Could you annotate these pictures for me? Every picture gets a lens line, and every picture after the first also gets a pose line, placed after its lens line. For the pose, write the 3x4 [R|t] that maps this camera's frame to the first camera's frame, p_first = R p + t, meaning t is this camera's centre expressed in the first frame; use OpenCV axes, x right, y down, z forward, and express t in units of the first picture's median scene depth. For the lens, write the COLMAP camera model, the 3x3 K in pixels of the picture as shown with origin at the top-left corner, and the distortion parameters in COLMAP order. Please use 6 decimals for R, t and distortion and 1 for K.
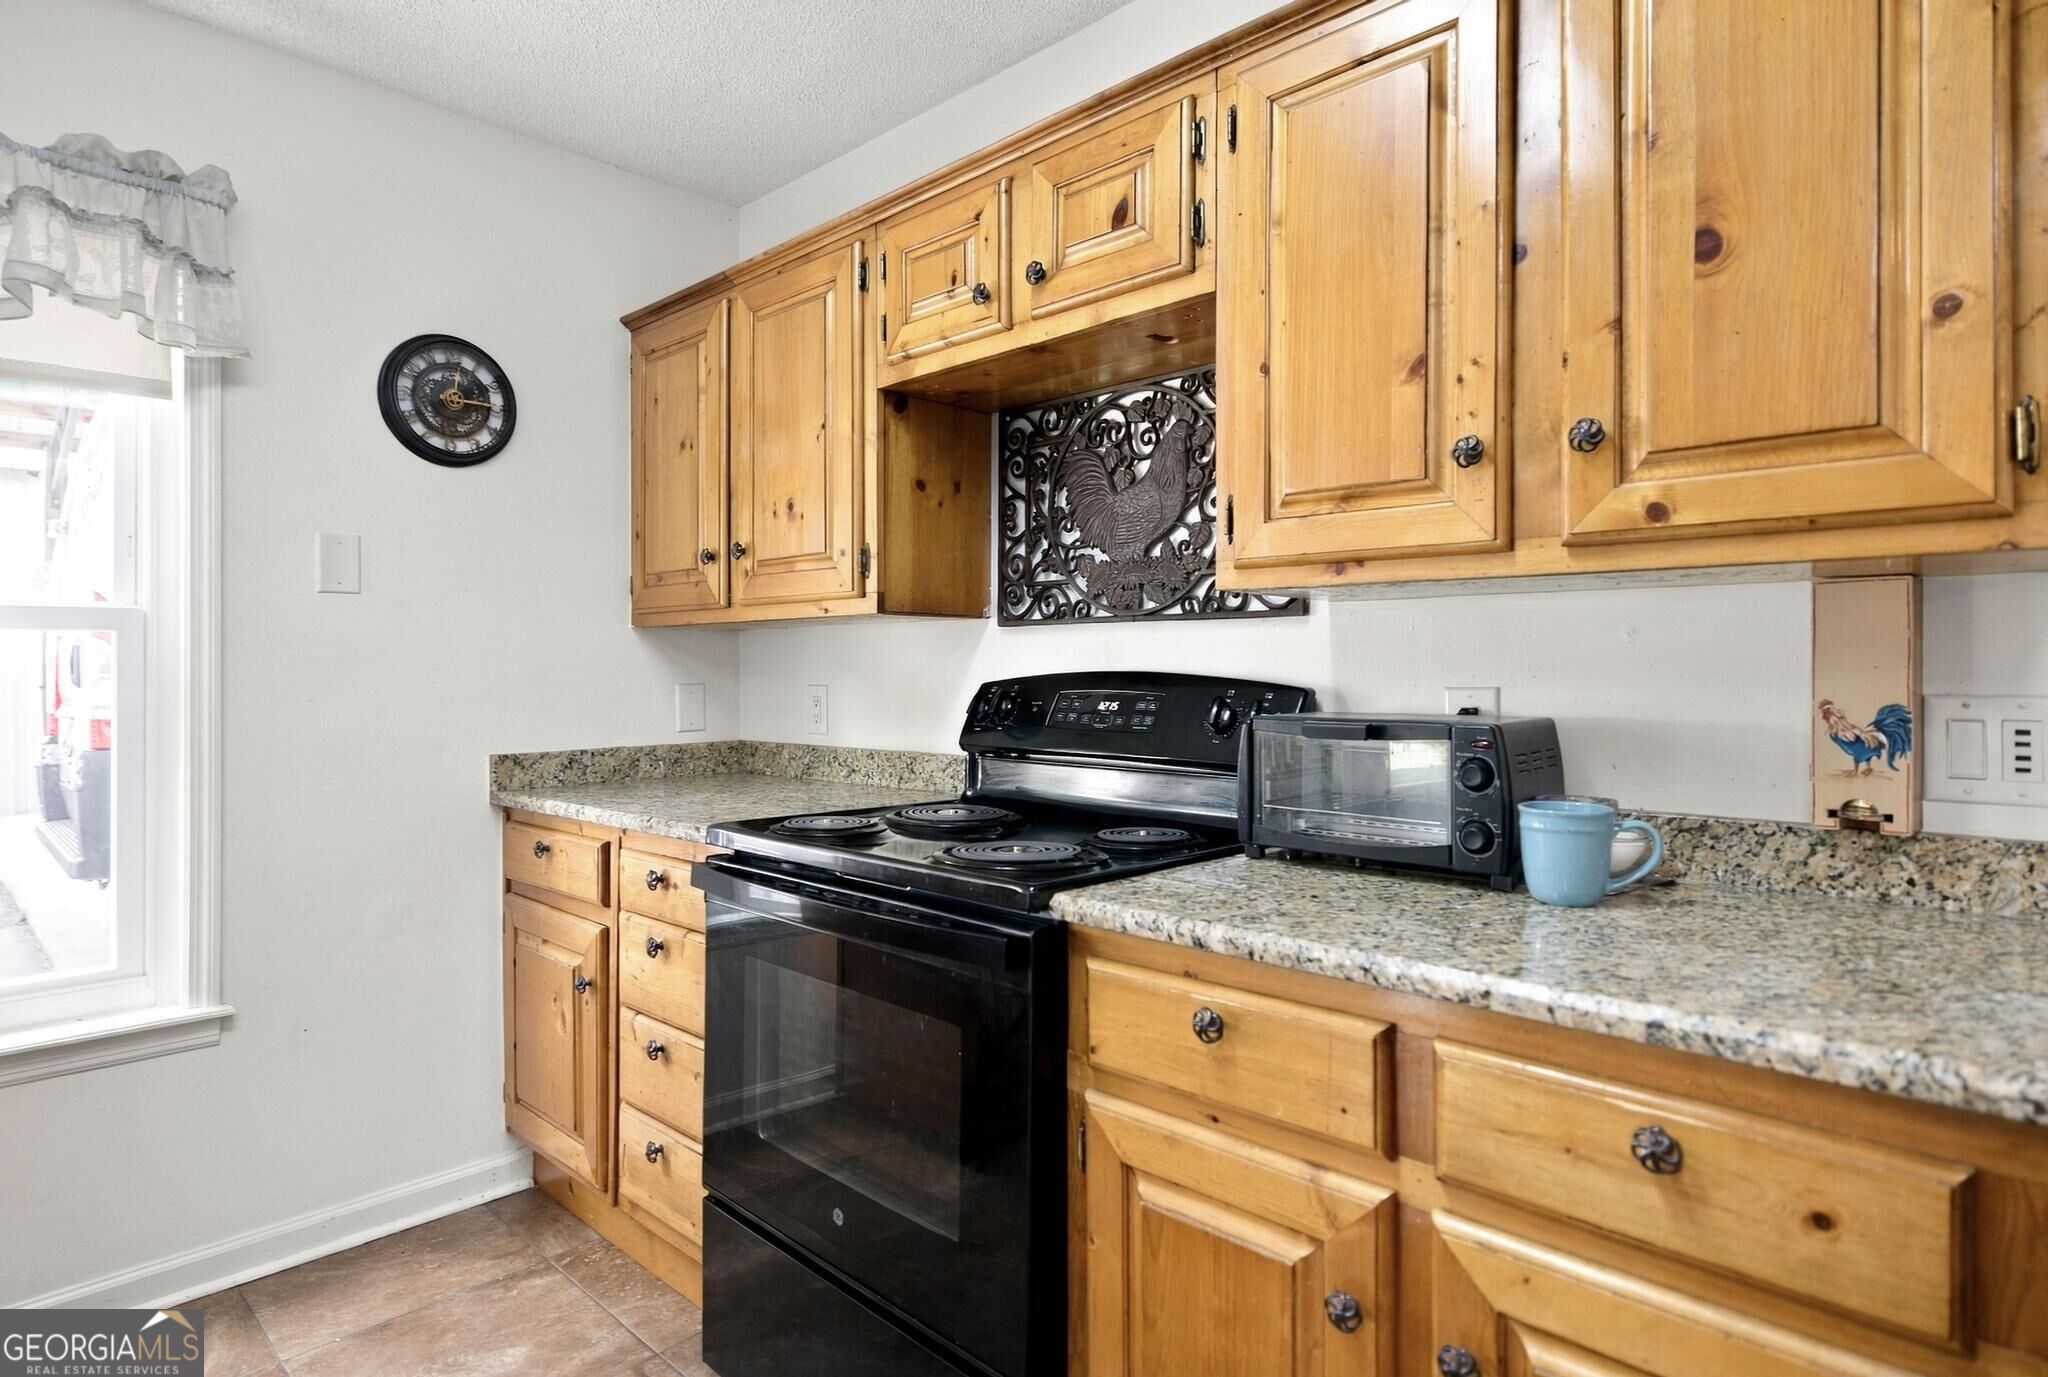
lens RADIAL K [[1090.5, 0, 1050.6], [0, 1090.5, 668.0], [0, 0, 1]] dist [-0.006149, -0.000735]
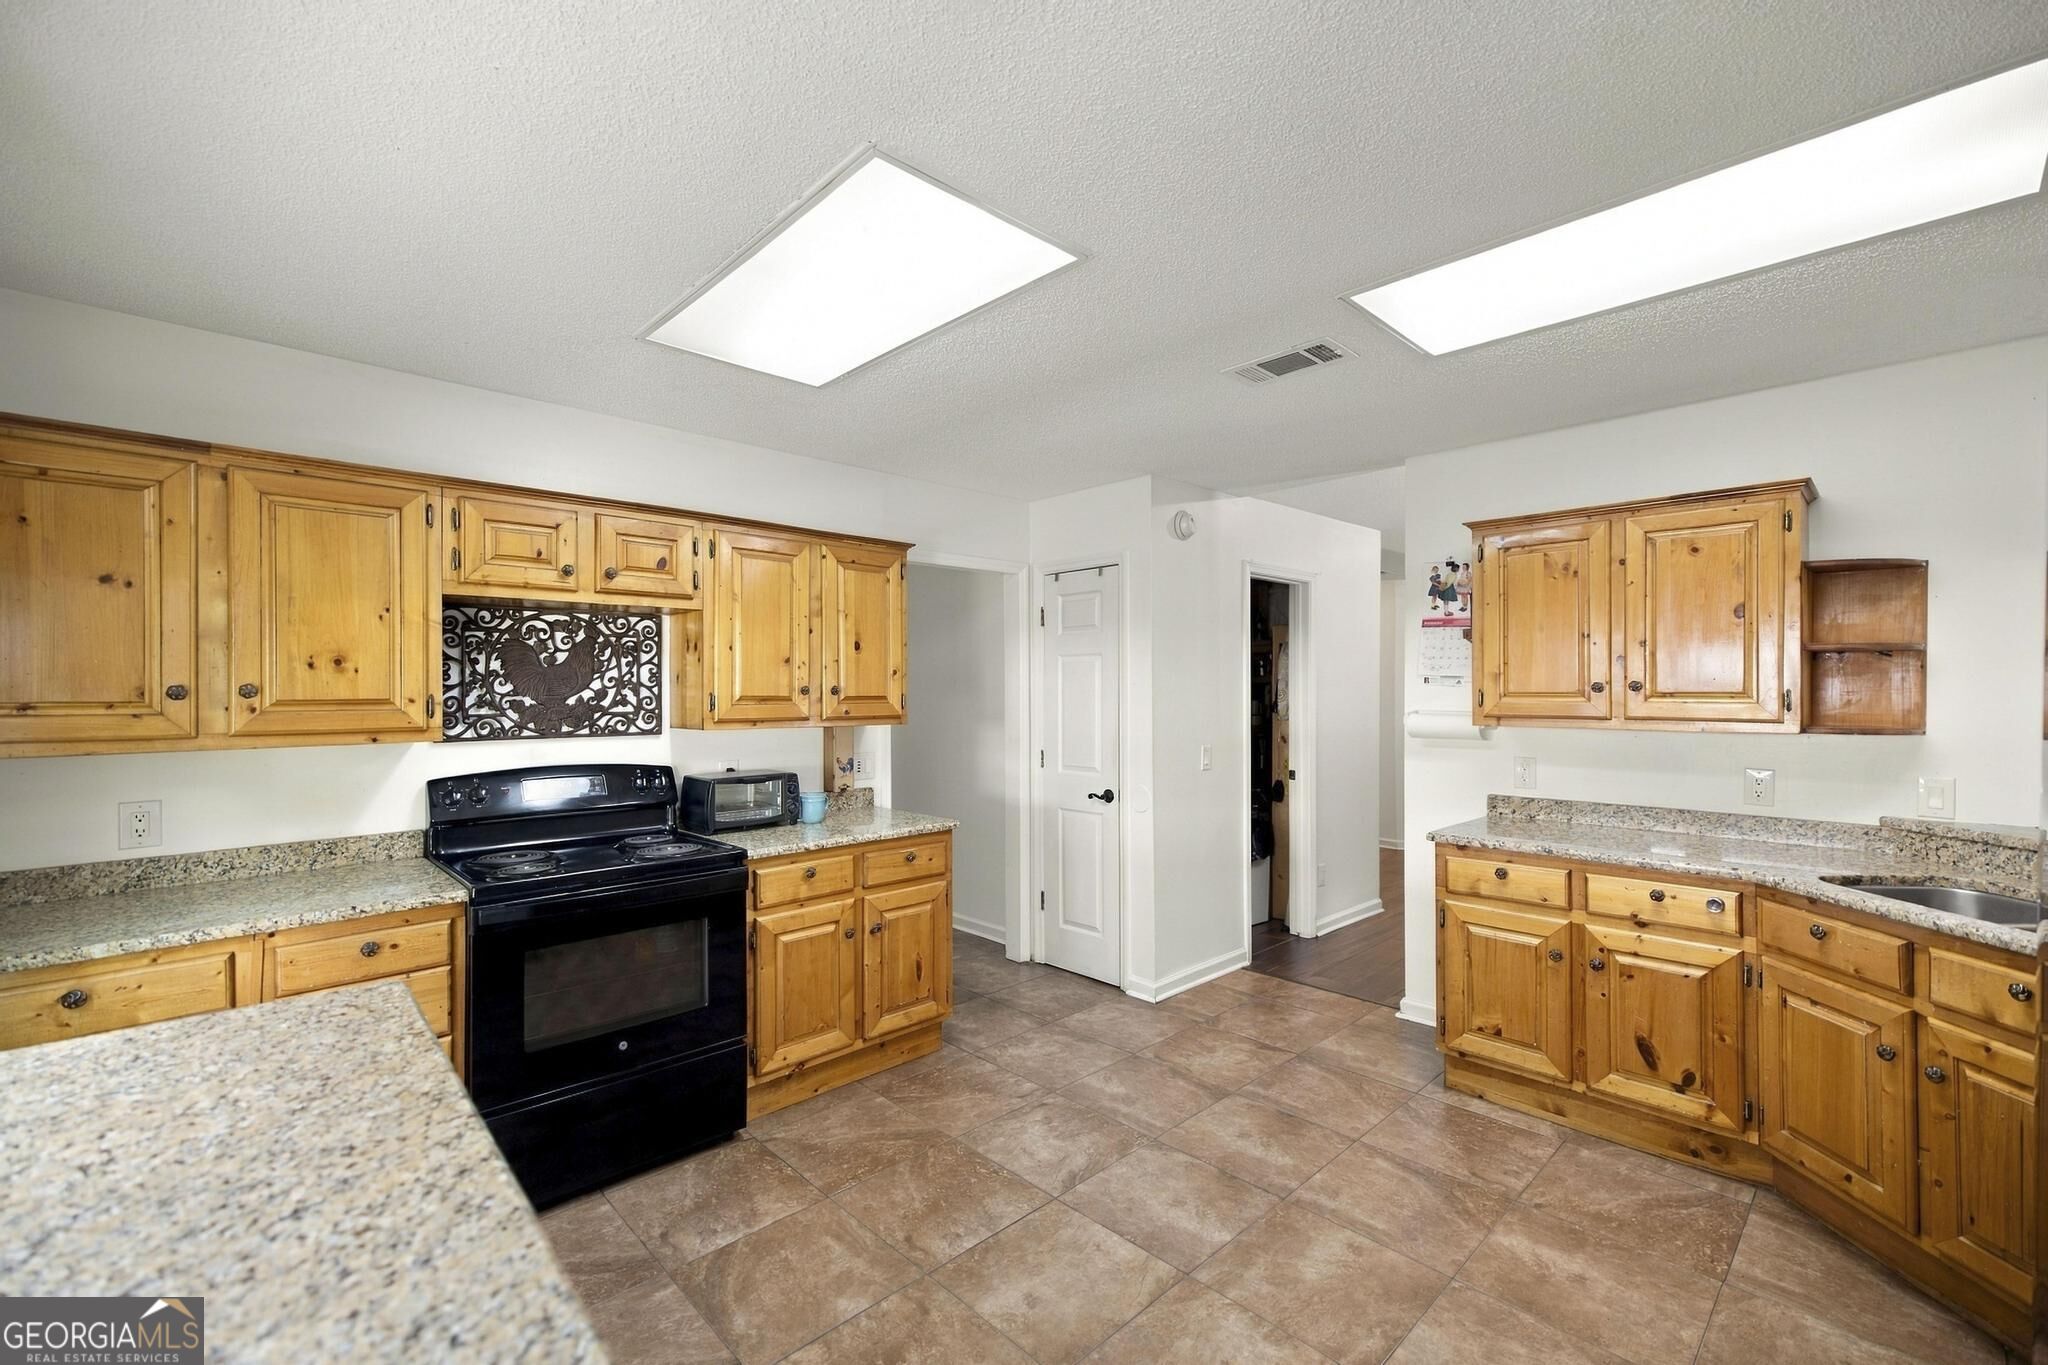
lens RADIAL K [[873.4, 0, 1024.0], [0, 873.4, 682.5], [0, 0, 1]] dist [0.011891, -0.000063]
pose [[0.052637, 0.008513, 0.998577, -1.312329], [0.000987, 0.999963, -0.008576, -0.117764], [-0.998613, 0.001437, 0.052627, 0.117050]]
